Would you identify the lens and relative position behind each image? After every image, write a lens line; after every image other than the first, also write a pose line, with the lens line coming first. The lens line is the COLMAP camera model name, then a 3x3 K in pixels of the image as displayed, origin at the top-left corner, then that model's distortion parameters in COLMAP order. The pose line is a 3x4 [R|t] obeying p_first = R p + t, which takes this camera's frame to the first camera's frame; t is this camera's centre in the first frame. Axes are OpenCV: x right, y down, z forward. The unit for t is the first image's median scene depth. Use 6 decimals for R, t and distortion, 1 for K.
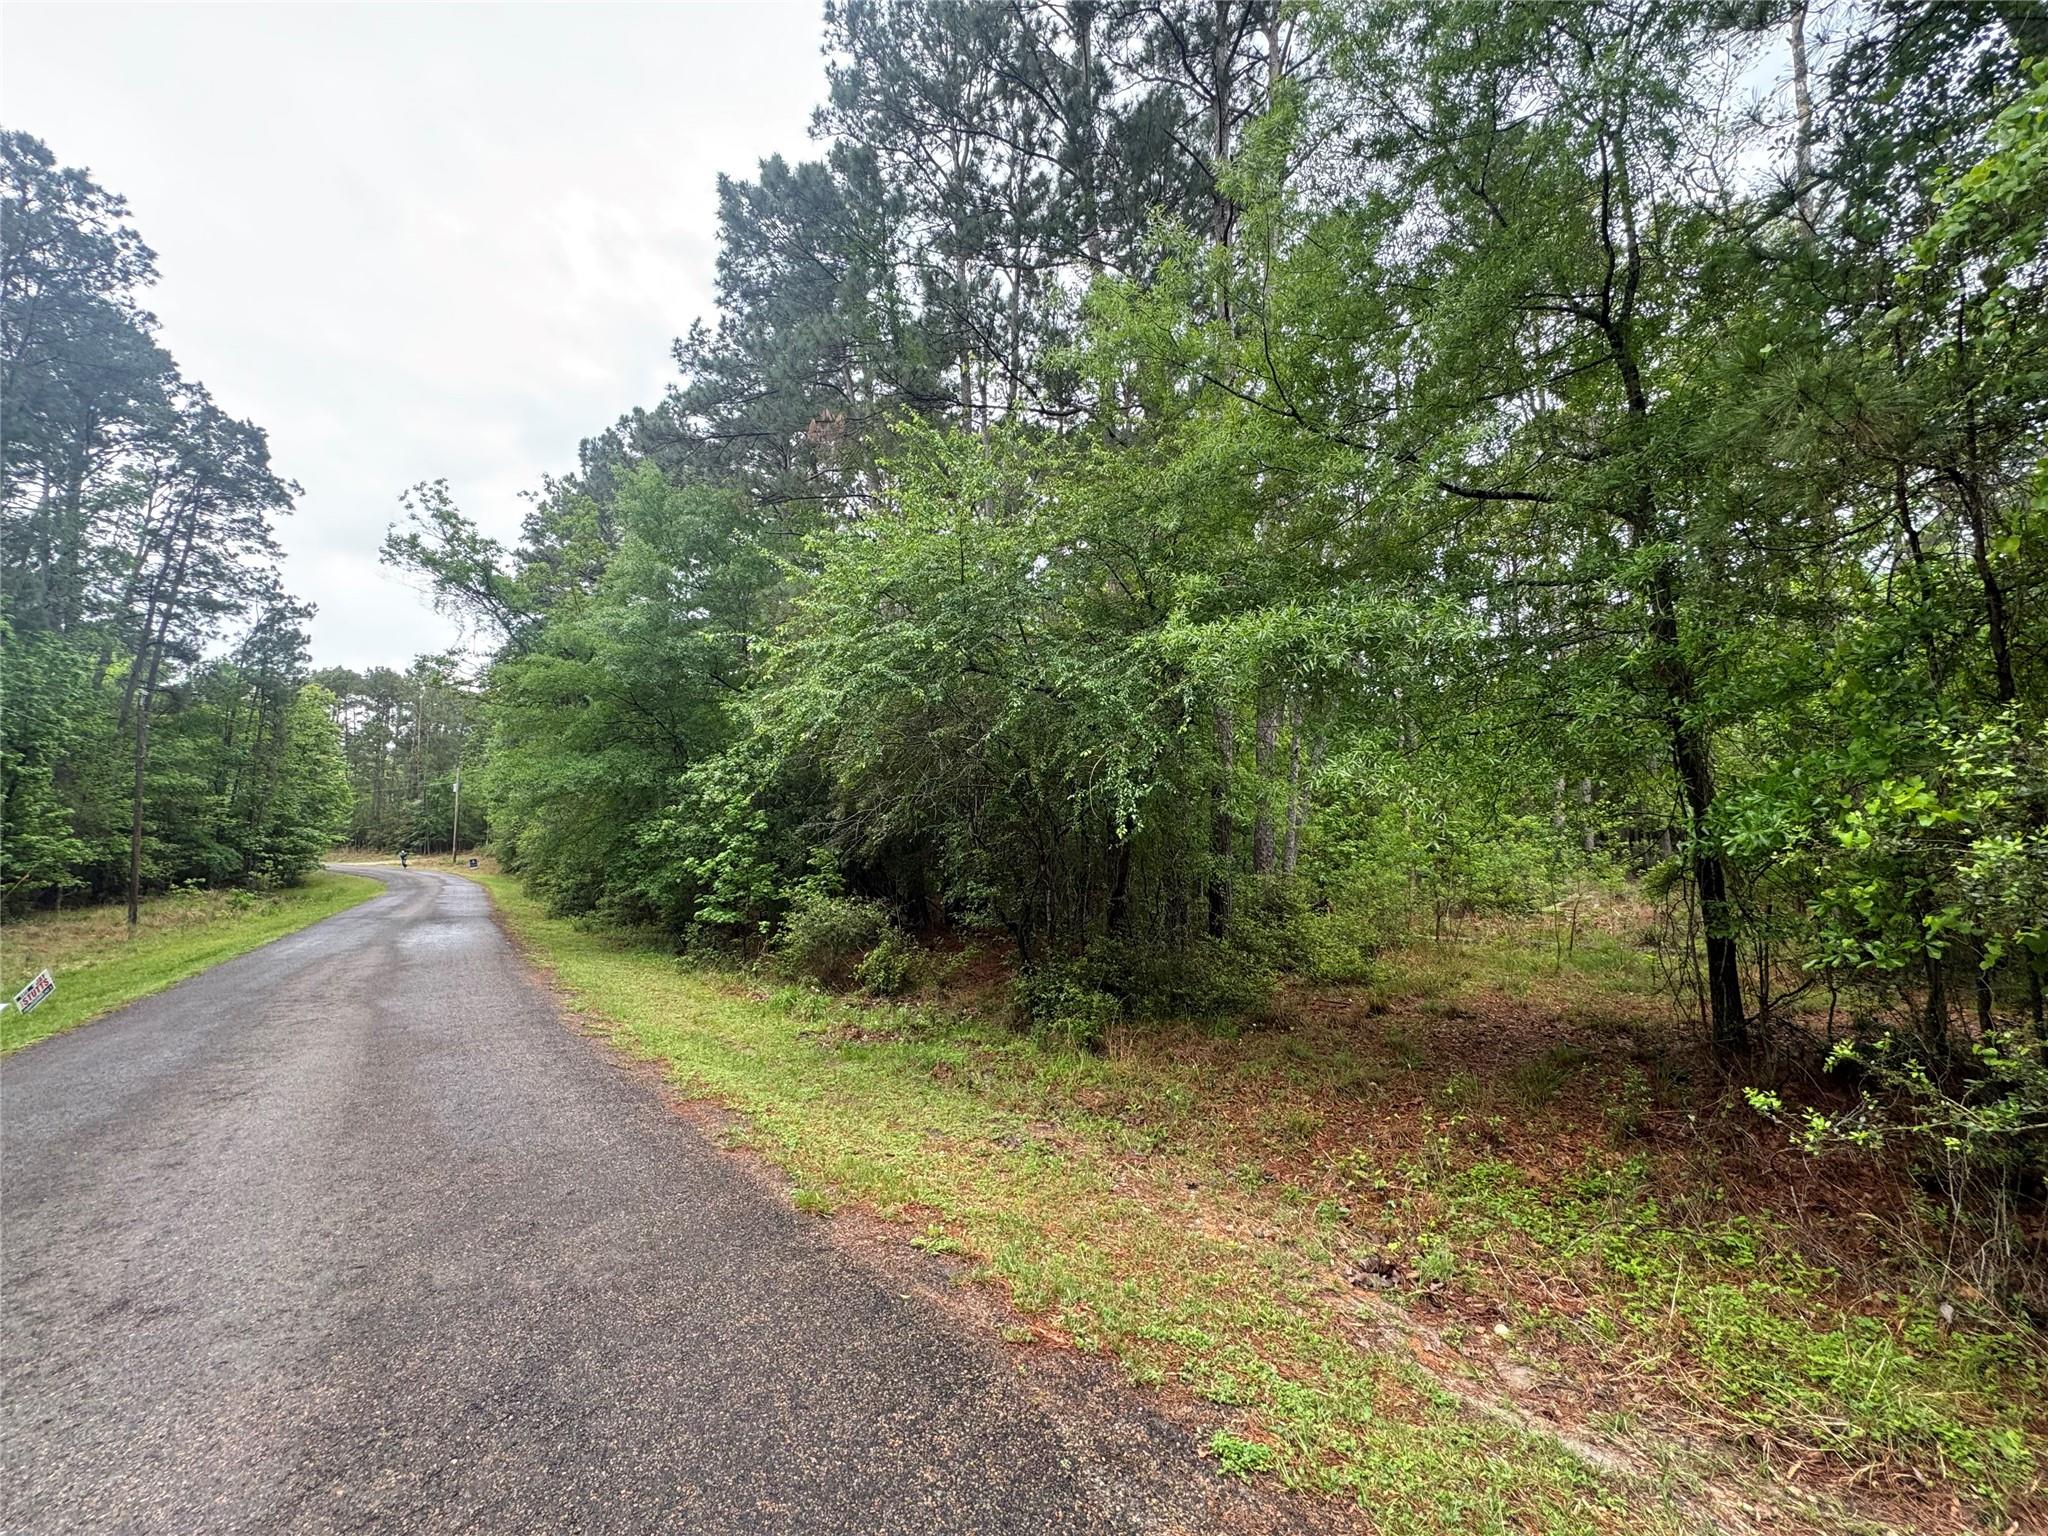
lens RADIAL K [[810.9, 0, 1020.1], [0, 810.9, 769.8], [0, 0, 1]] dist [-0.000647, -0.000095]
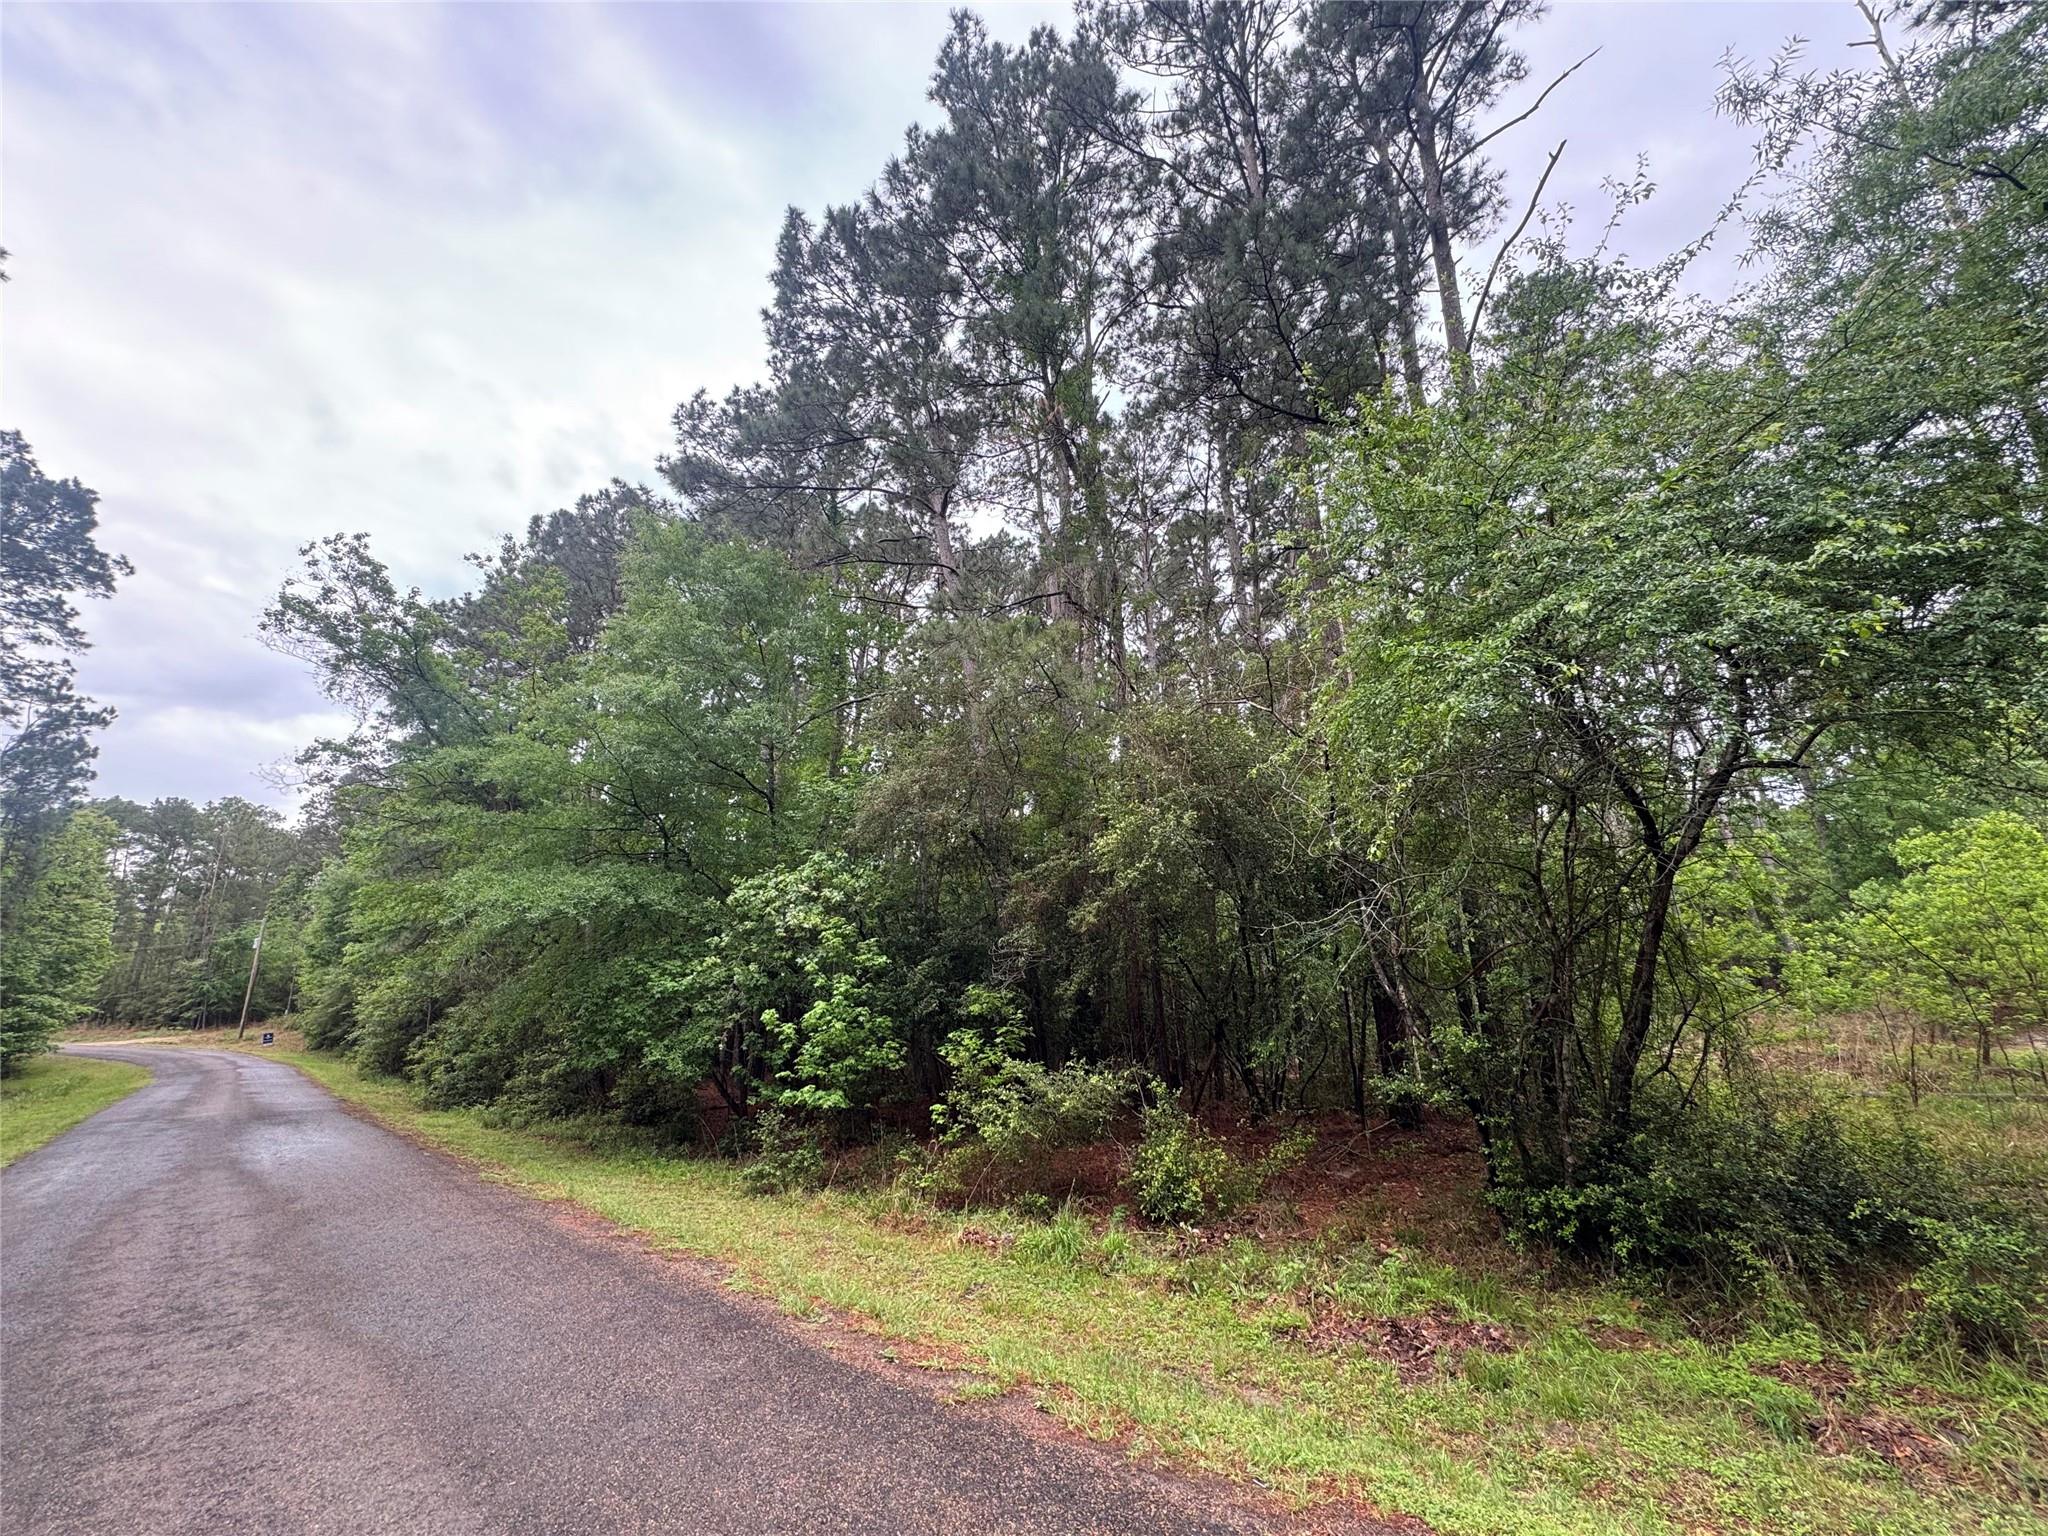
lens RADIAL K [[813.7, 0, 1024.9], [0, 813.7, 771.3], [0, 0, 1]] dist [-0.002187, -0.000099]
pose [[0.987819, 0.020470, 0.154255, -0.342315], [0.008118, 0.983180, -0.182457, 0.042174], [-0.155395, 0.181487, 0.971038, 0.297343]]
